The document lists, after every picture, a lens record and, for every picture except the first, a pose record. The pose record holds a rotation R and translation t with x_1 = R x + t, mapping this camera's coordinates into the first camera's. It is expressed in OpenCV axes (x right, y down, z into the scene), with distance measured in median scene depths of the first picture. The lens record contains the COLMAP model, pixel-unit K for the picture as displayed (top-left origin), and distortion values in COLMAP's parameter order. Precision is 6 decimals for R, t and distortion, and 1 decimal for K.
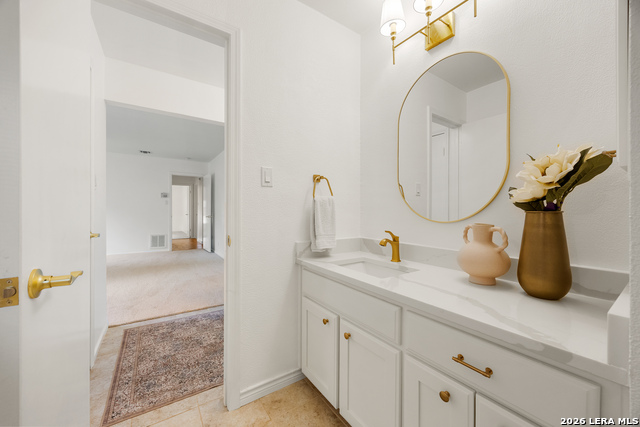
lens RADIAL K [[248.0, 0, 319.9], [0, 248.0, 210.0], [0, 0, 1]] dist [0.002195, -0.000032]
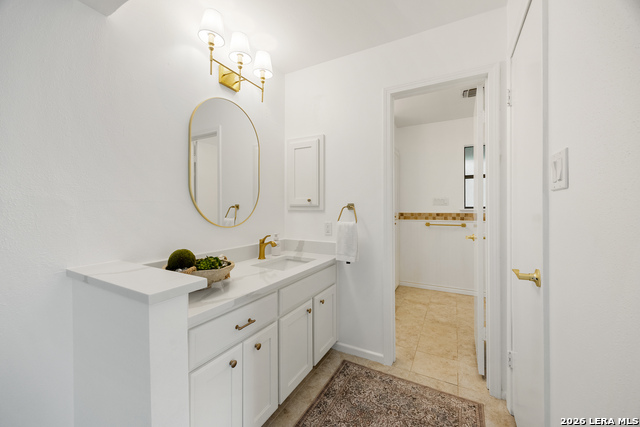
lens RADIAL K [[248.0, 0, 319.0], [0, 248.0, 214.7], [0, 0, 1]] dist [0.002195, -0.000032]
pose [[-0.455548, 0.006426, 0.890188, -1.327553], [0.013087, 0.999914, -0.000520, -0.034663], [-0.890115, 0.011413, -0.455593, 1.859616]]
